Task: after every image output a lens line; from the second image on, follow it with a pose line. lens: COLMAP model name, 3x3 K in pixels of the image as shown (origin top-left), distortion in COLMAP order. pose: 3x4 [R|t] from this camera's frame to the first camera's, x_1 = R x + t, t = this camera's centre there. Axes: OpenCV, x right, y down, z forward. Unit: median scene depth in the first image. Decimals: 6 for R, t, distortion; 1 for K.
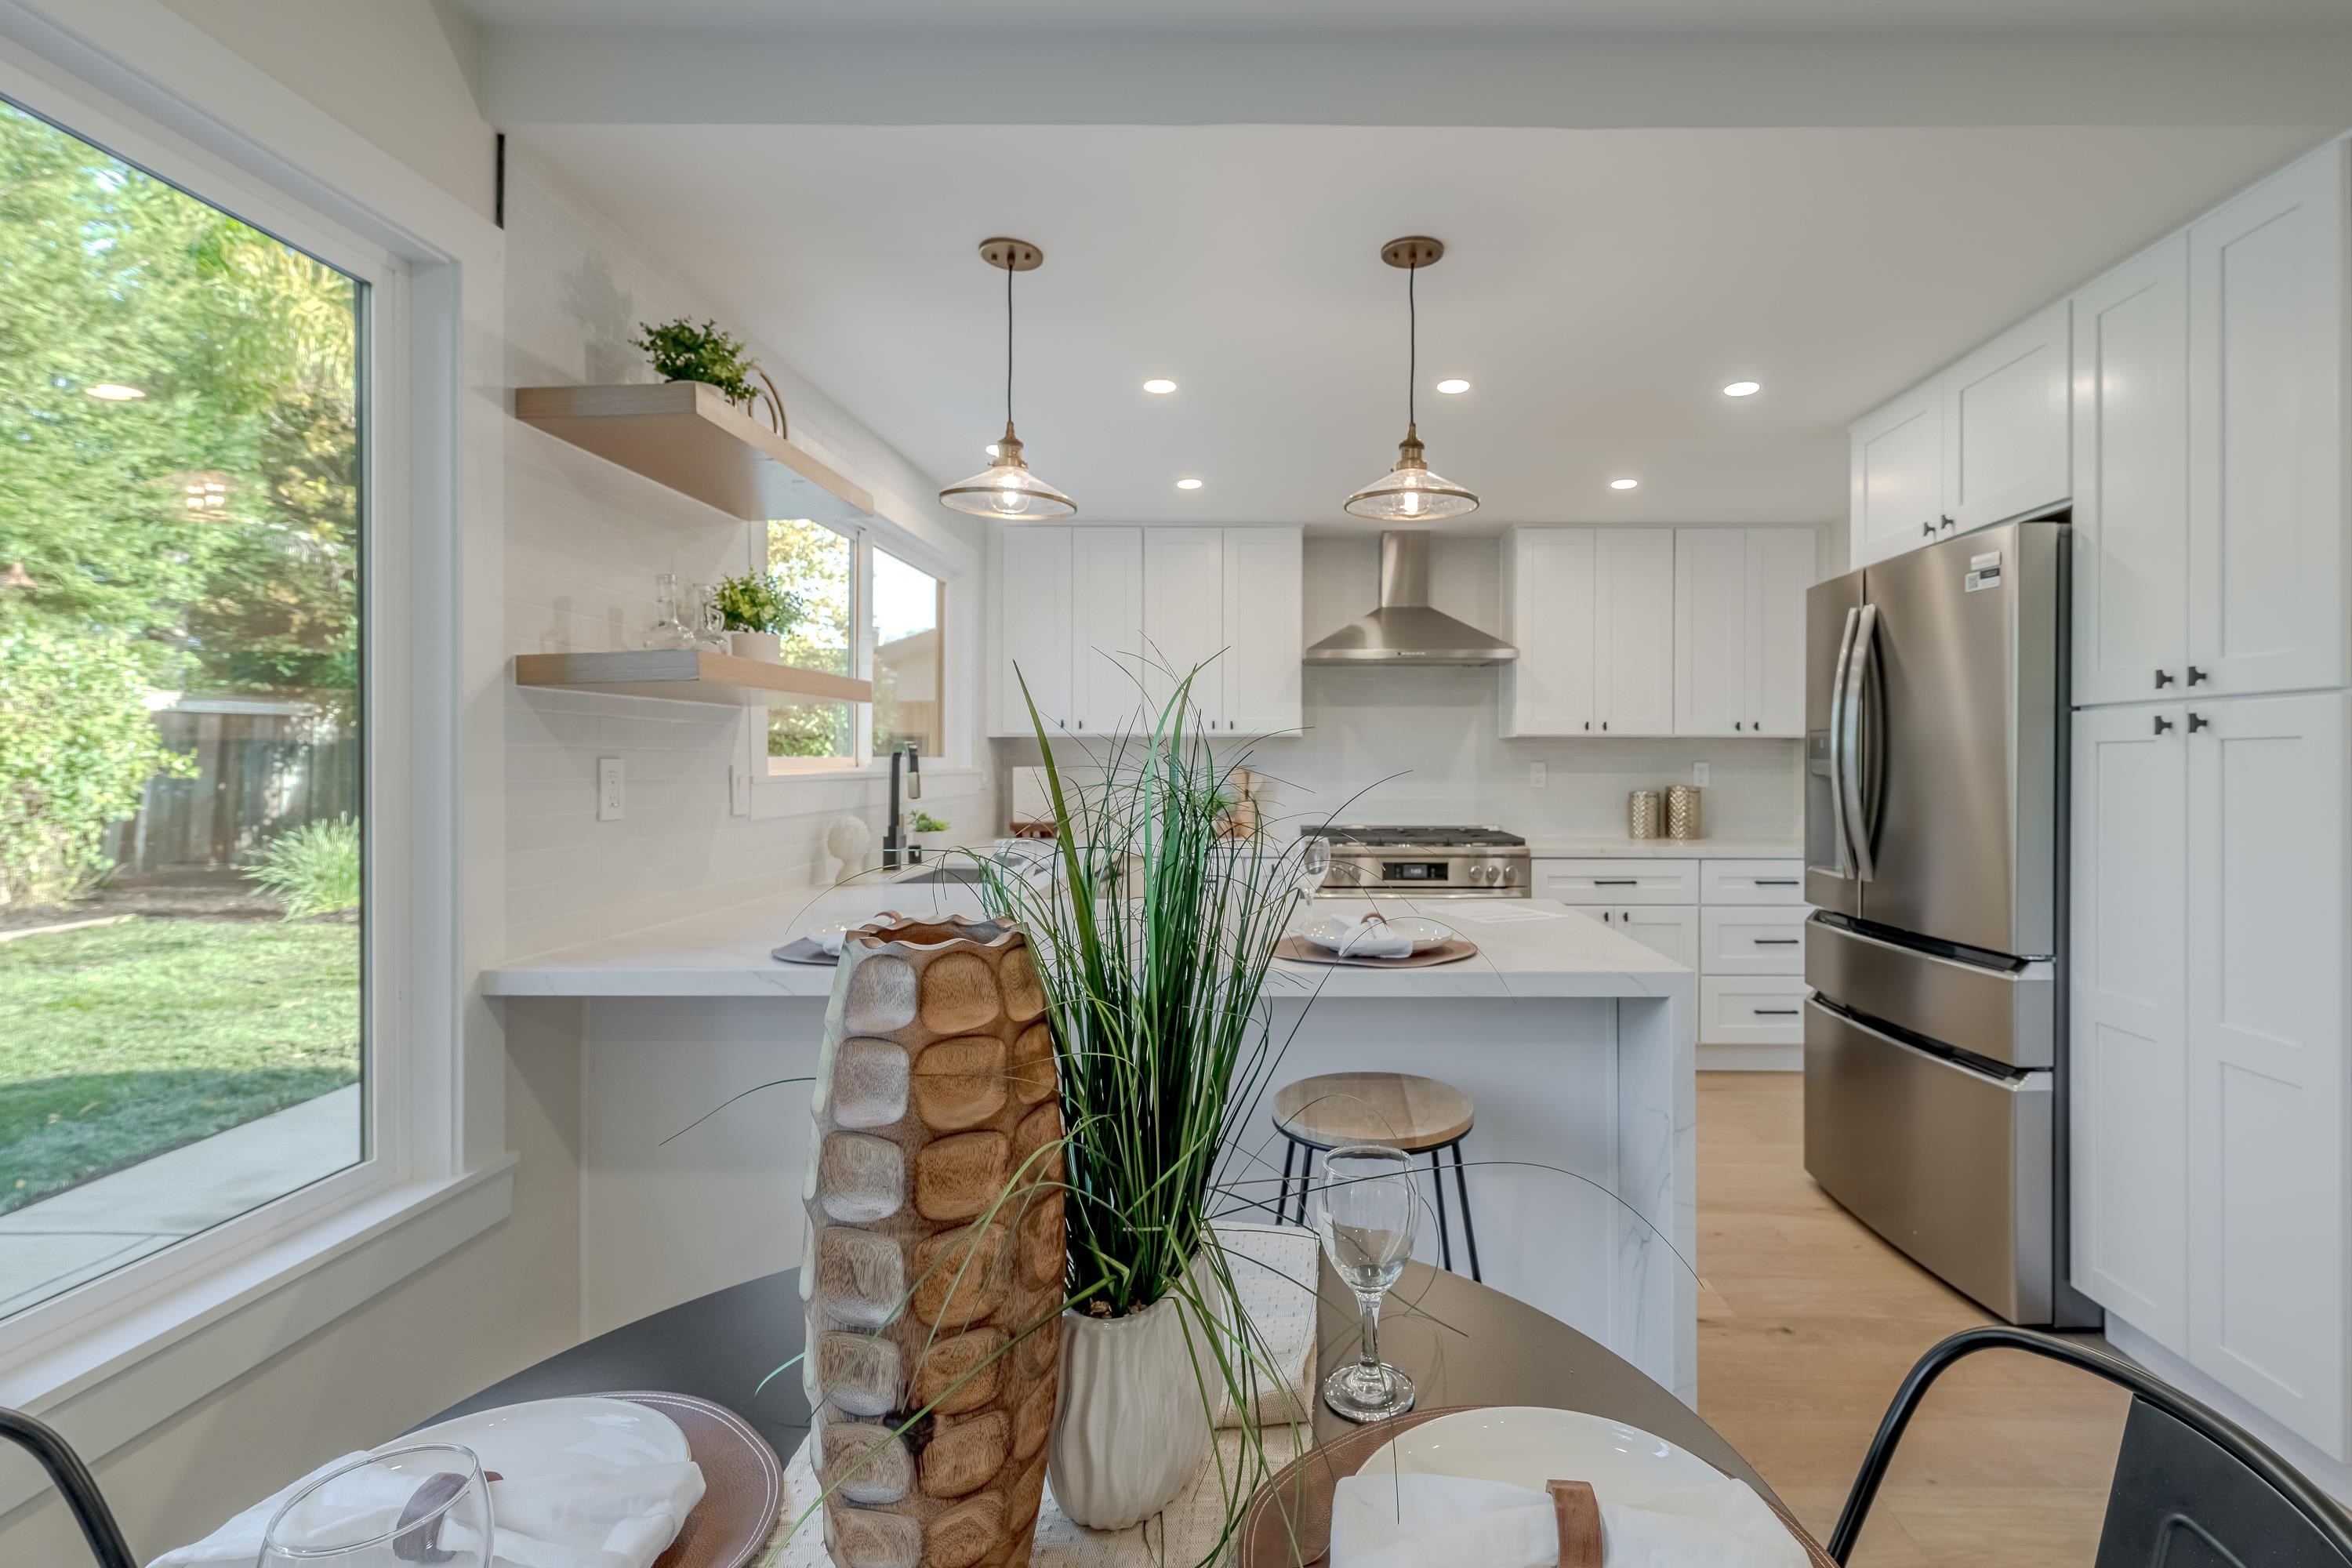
lens RADIAL K [[1082.7, 0, 1283.0], [0, 1082.7, 761.2], [0, 0, 1]] dist [0.001664, 0.000314]
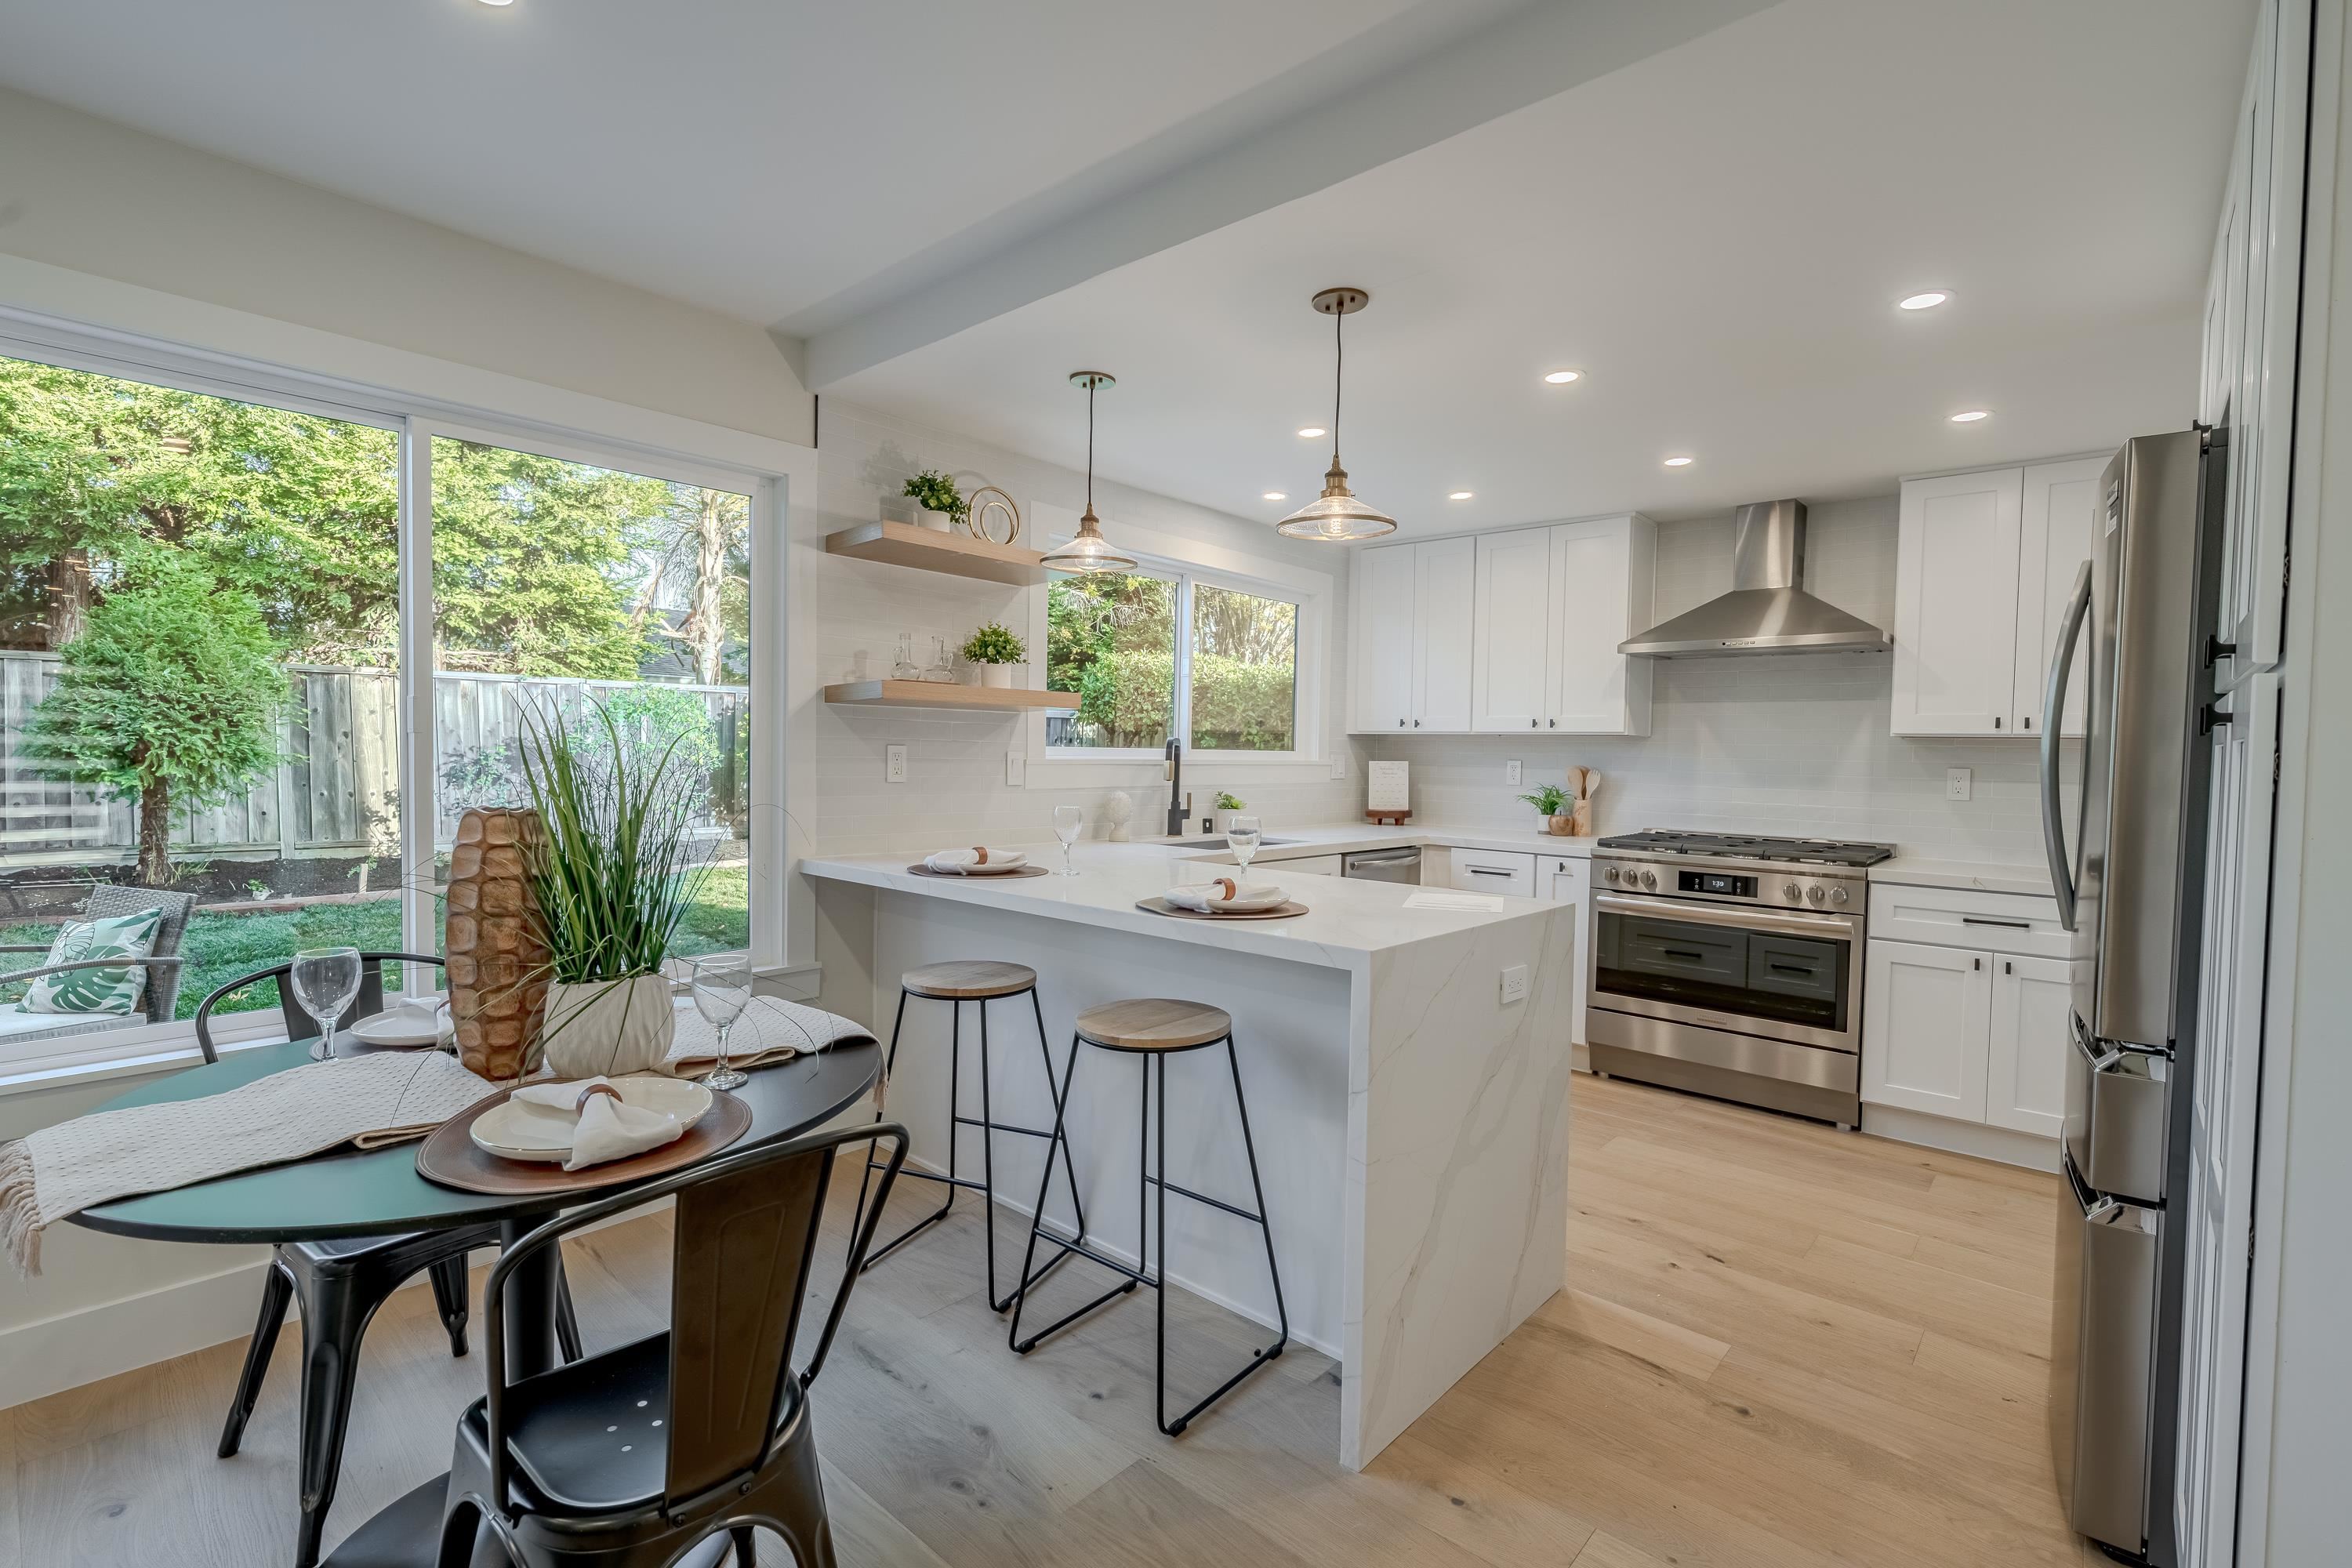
lens RADIAL K [[1063.8, 0, 1176.0], [0, 1063.8, 784.0], [0, 0, 1]] dist [0.000055, -0.000407]
pose [[0.746589, 0.034793, -0.664375, 0.407606], [-0.019528, 0.999347, 0.030392, -0.000409], [0.664999, -0.009716, 0.746781, 0.033141]]
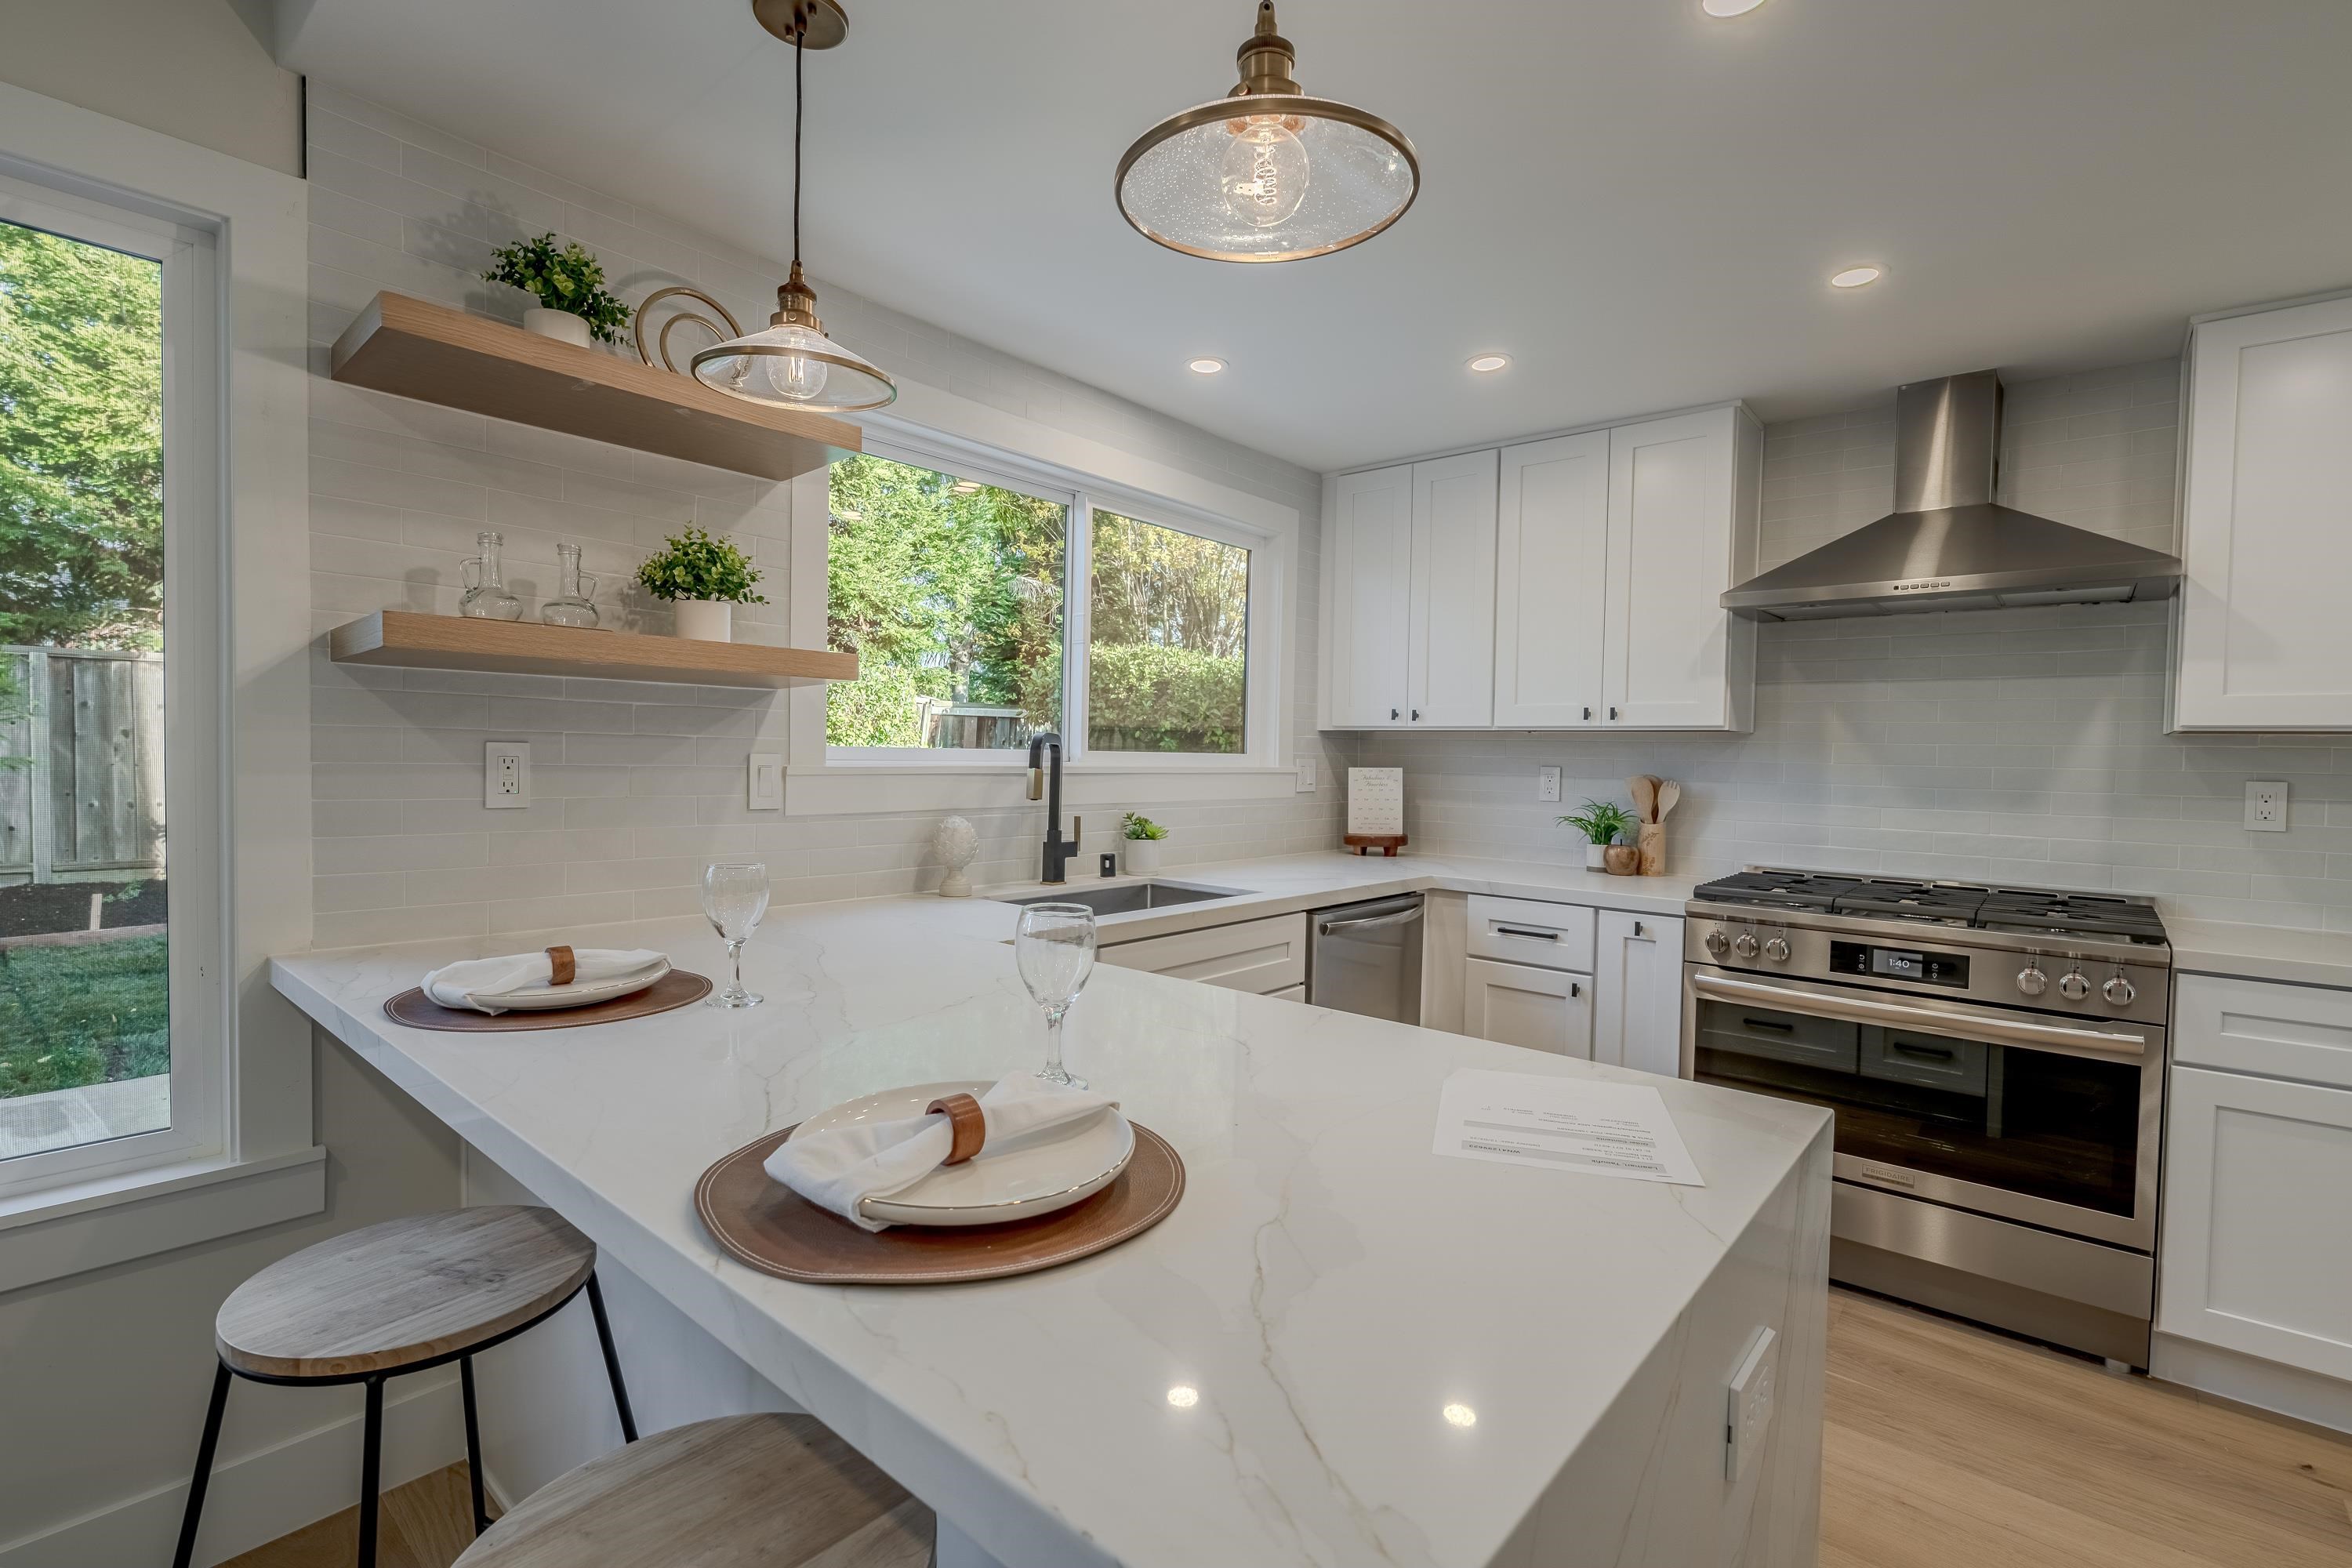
lens RADIAL K [[1055.1, 0, 1176.0], [0, 1055.1, 784.0], [0, 0, 1]] dist [-0.000524, -0.000113]
pose [[0.758160, 0.033231, -0.651222, 0.211157], [-0.020226, 0.999418, 0.027452, -0.001491], [0.651755, -0.007642, 0.758391, 0.354442]]
